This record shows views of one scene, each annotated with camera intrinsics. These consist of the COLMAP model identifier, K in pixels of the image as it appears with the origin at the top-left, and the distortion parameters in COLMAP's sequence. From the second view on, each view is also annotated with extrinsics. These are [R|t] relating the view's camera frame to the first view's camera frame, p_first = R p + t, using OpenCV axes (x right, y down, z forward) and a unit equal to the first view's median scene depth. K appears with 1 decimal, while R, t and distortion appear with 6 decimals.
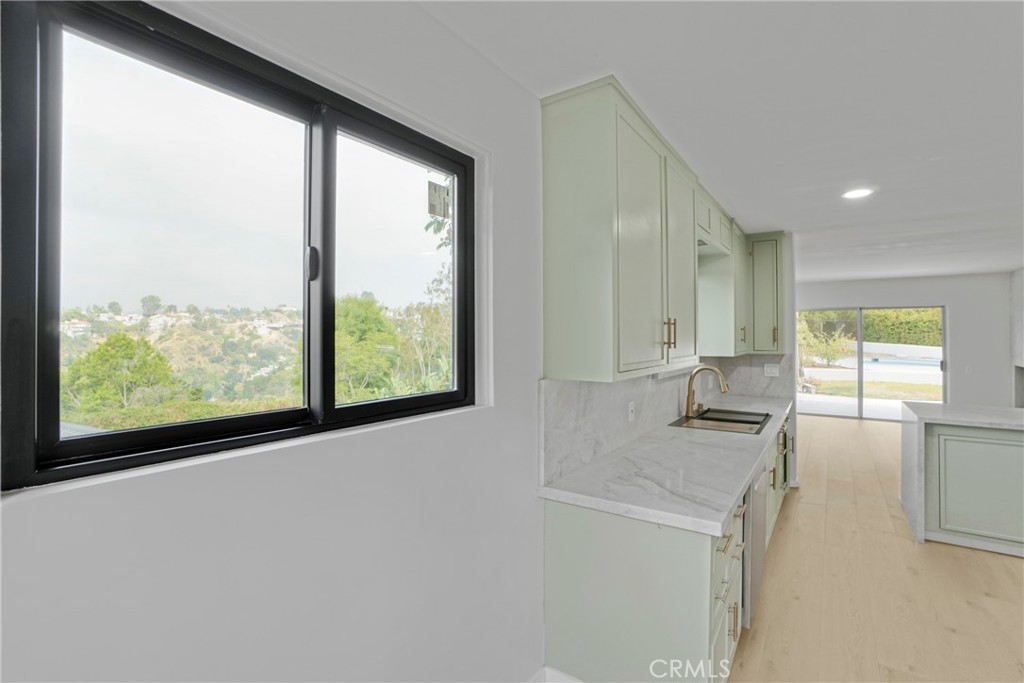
lens RADIAL K [[475.1, 0, 511.5], [0, 475.1, 337.0], [0, 0, 1]] dist [-0.051306, 0.023325]
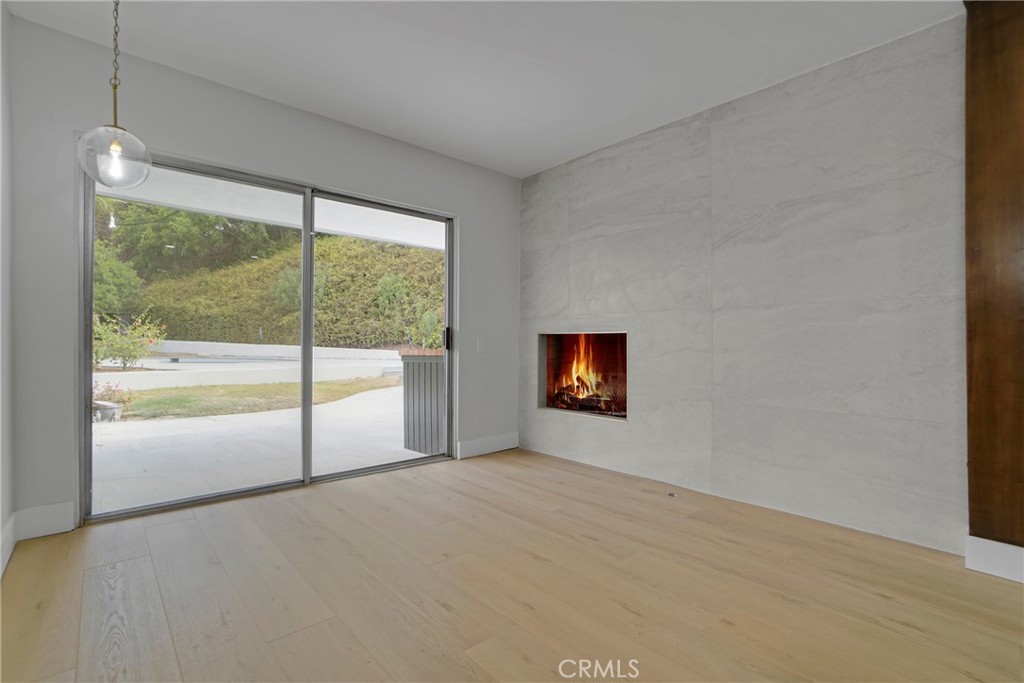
lens RADIAL K [[475.1, 0, 511.5], [0, 475.1, 337.0], [0, 0, 1]] dist [-0.051306, 0.023325]
pose [[0.233660, 0.014521, 0.972210, 0.246489], [-0.000784, 0.999891, -0.014746, 0.037458], [-0.972318, 0.002684, 0.233646, 0.444363]]
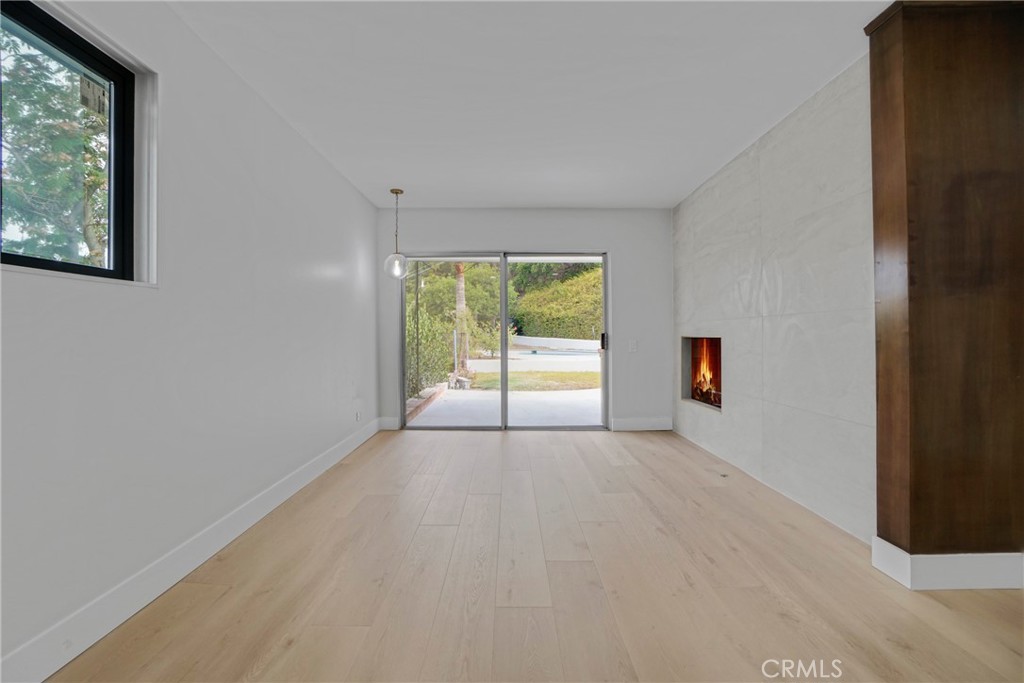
lens RADIAL K [[459.7, 0, 511.3], [0, 459.7, 335.1], [0, 0, 1]] dist [-0.048122, 0.019865]
pose [[0.819954, 0.003320, 0.572421, 0.238139], [0.001043, 0.999973, -0.007294, 0.031981], [-0.572429, 0.006578, 0.819928, 0.287551]]
